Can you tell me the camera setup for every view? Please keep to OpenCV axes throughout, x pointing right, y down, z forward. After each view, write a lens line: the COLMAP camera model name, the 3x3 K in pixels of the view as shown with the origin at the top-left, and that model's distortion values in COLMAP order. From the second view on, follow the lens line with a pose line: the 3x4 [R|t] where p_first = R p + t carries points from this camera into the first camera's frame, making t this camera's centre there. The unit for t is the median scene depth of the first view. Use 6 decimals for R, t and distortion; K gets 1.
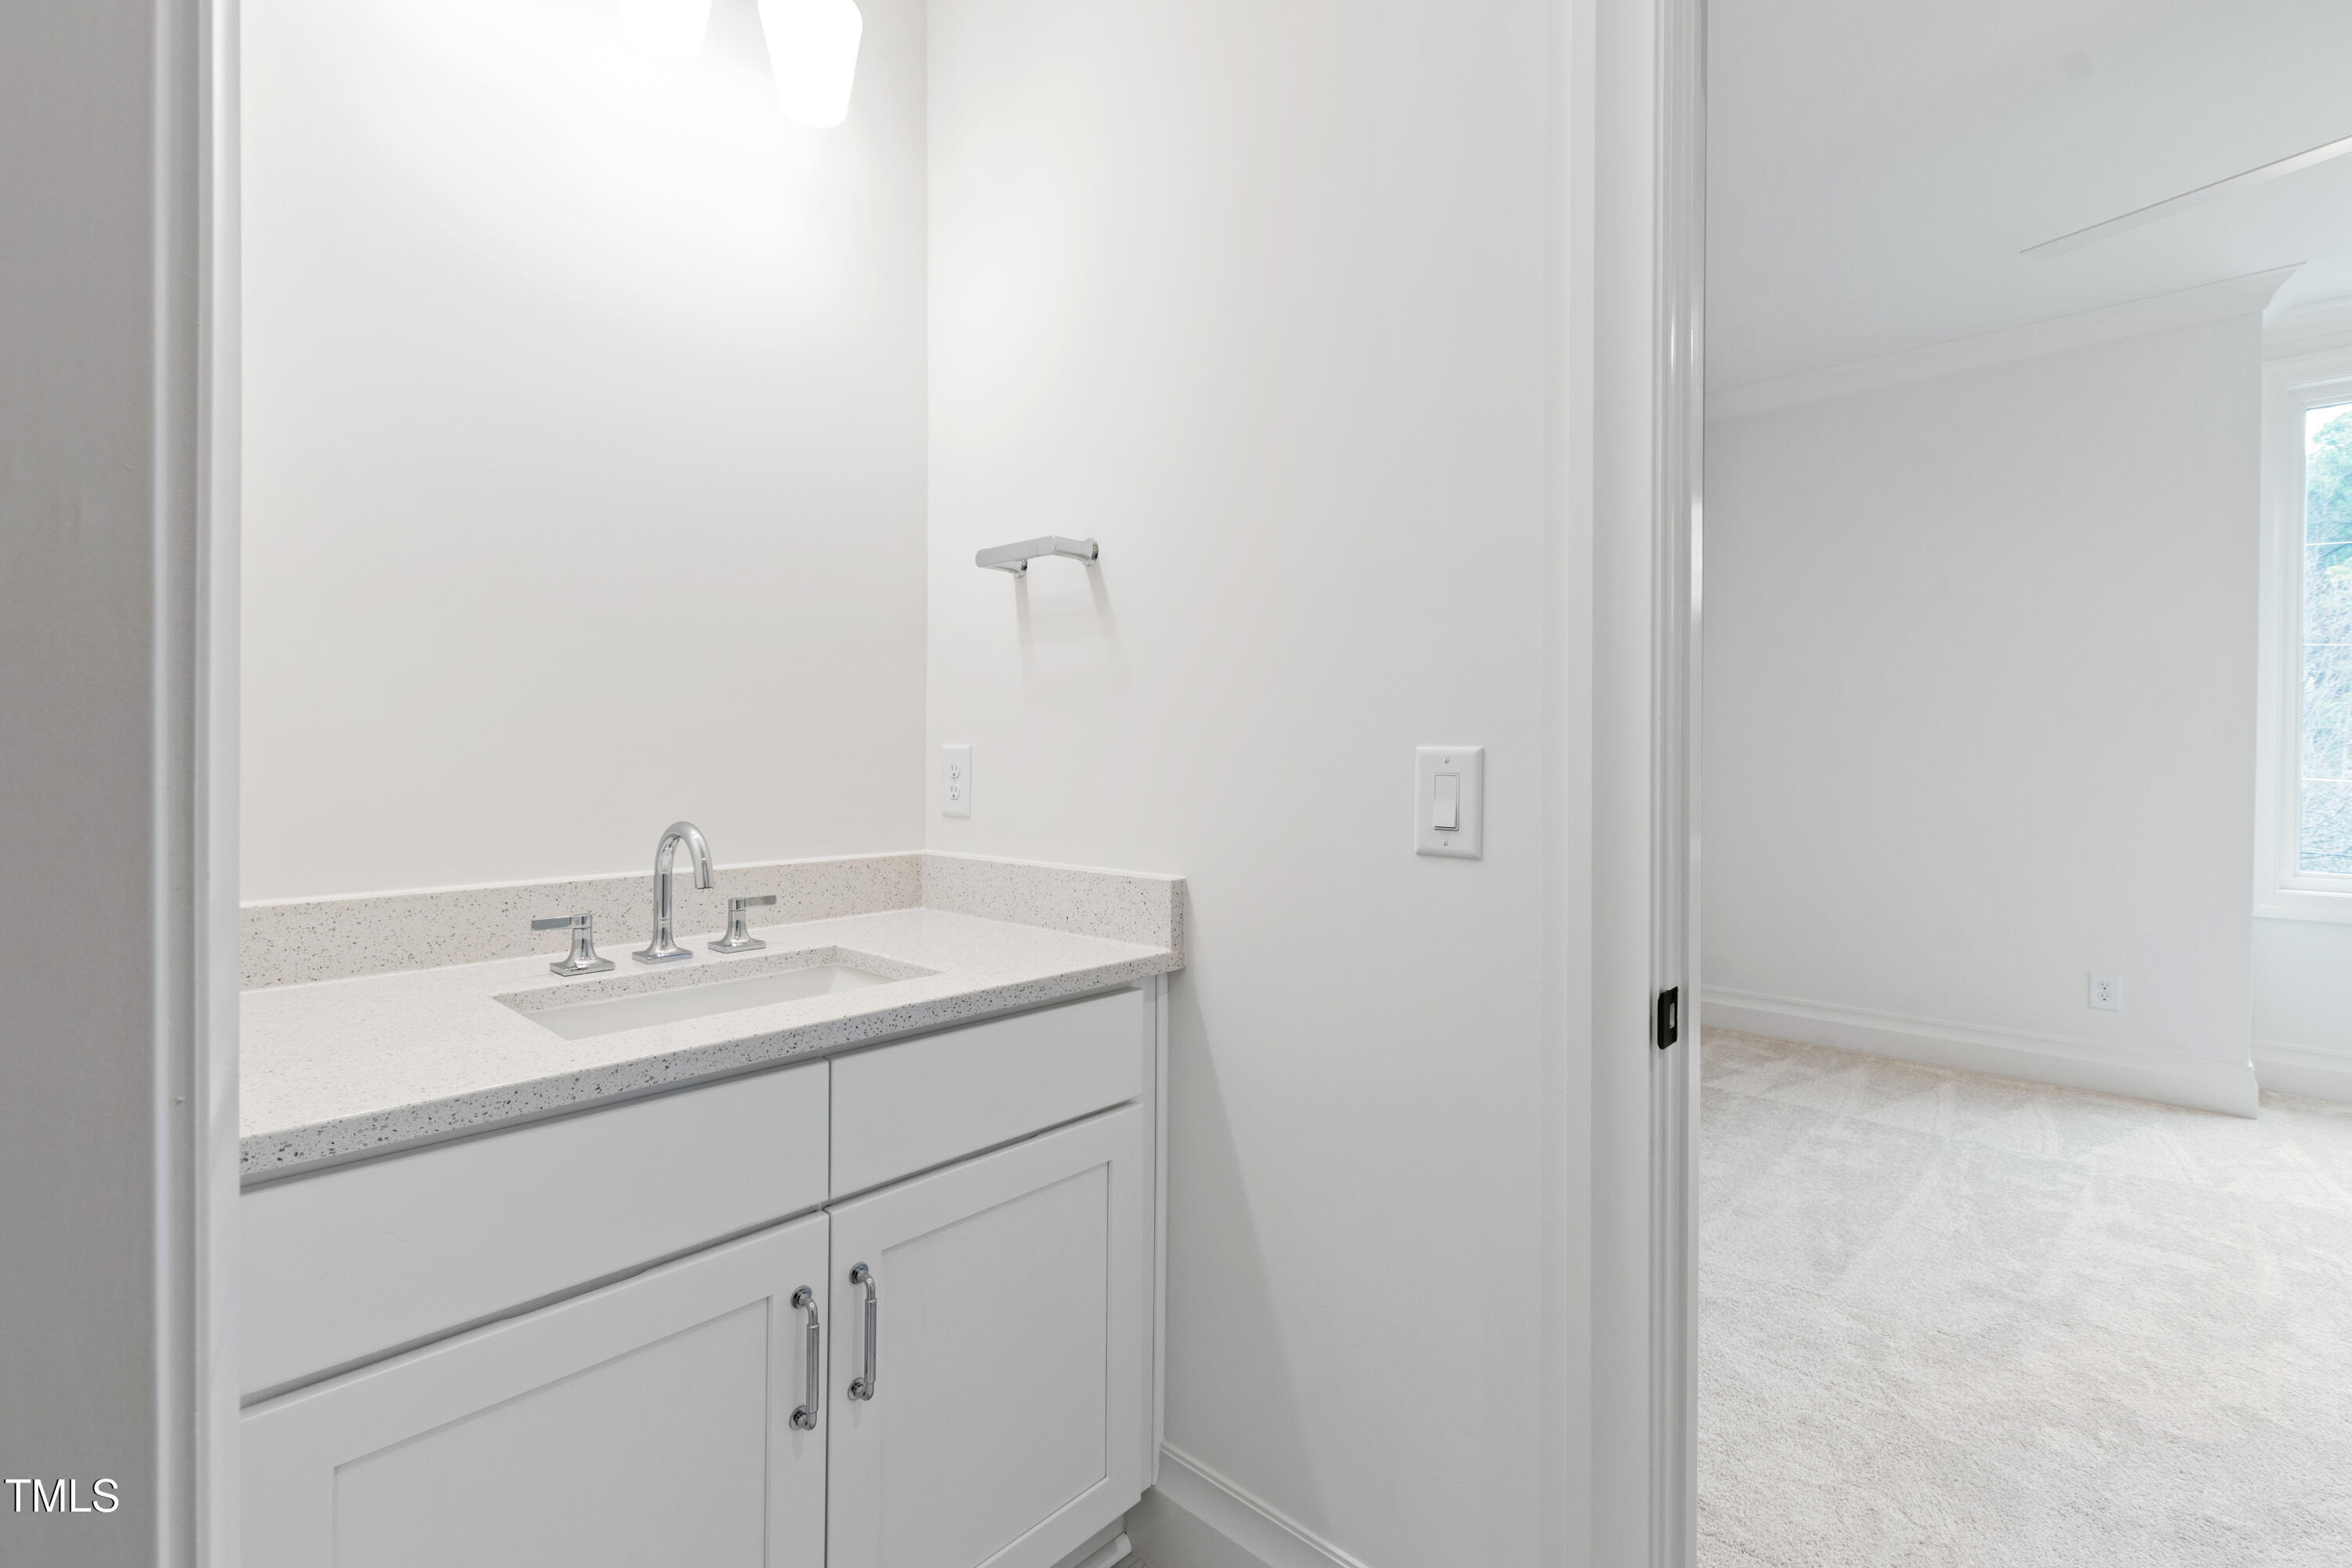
lens RADIAL K [[1028.8, 0, 1170.3], [0, 1028.8, 792.7], [0, 0, 1]] dist [0.006505, -0.002897]
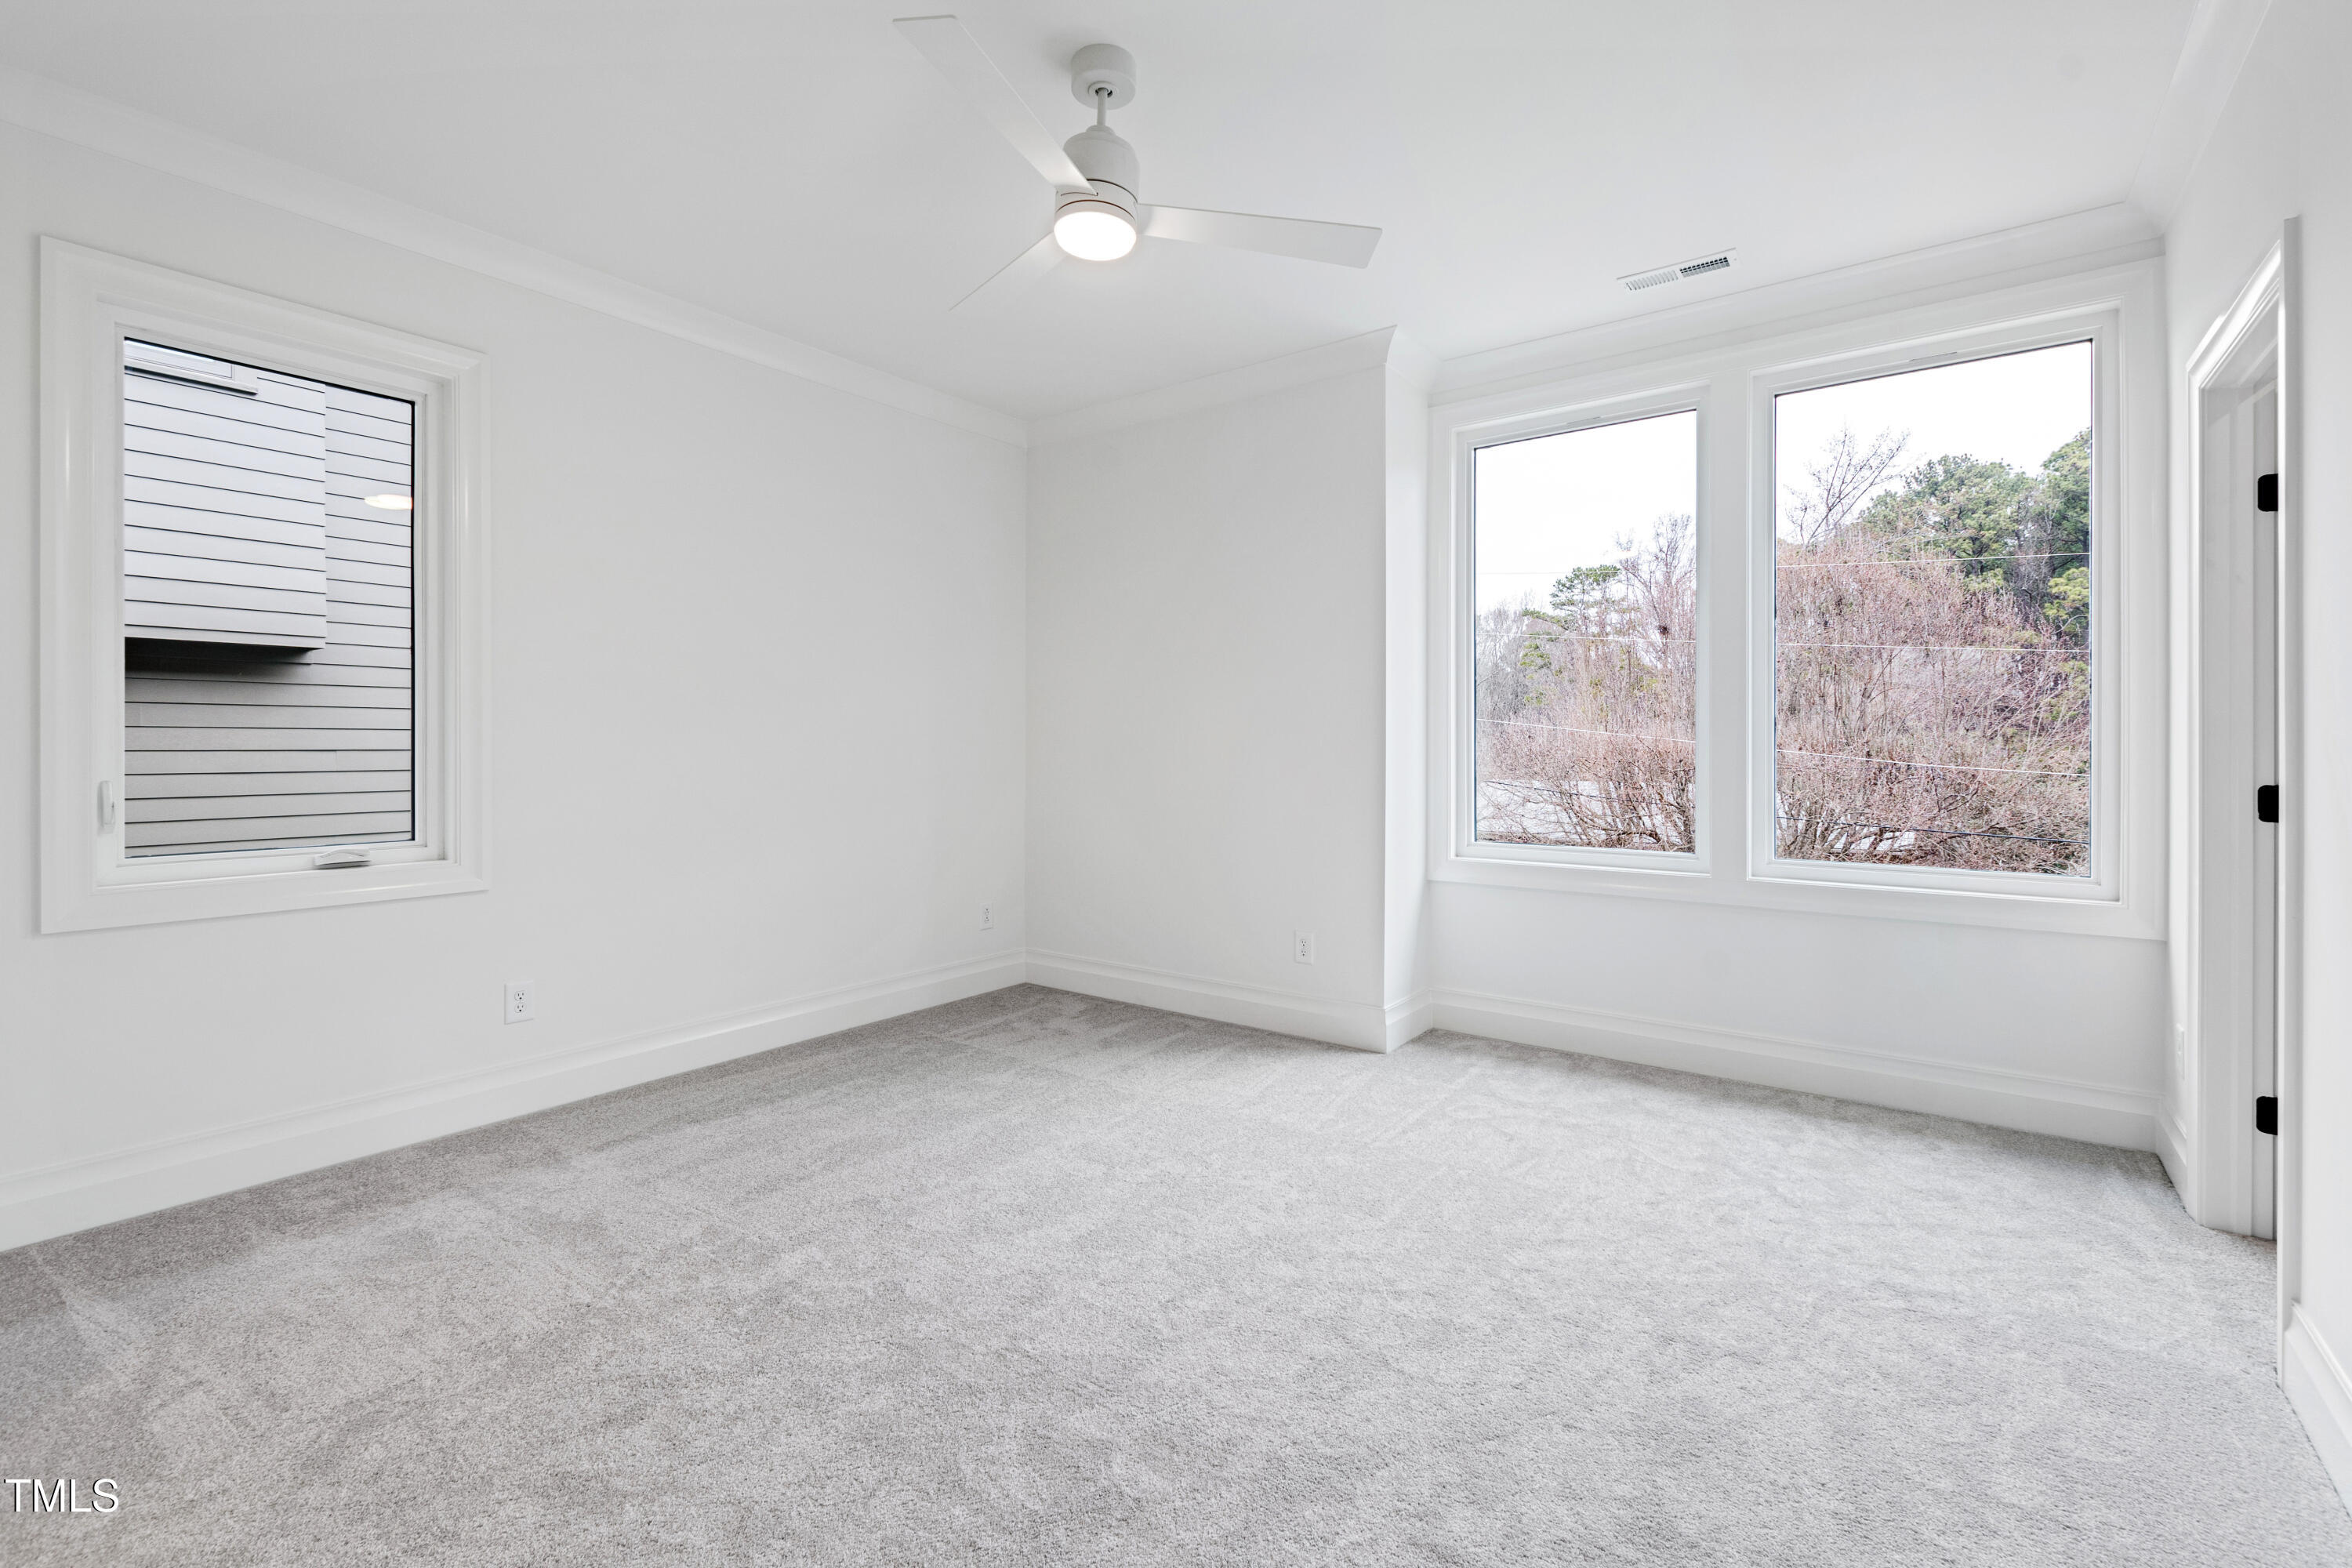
lens RADIAL K [[1028.8, 0, 1176.6], [0, 1028.8, 783.5], [0, 0, 1]] dist [0.006505, -0.002897]
pose [[0.993988, -0.004677, 0.109388, 0.746785], [0.005051, 0.999982, -0.003145, 0.016472], [-0.109371, 0.003678, 0.993994, -0.132750]]
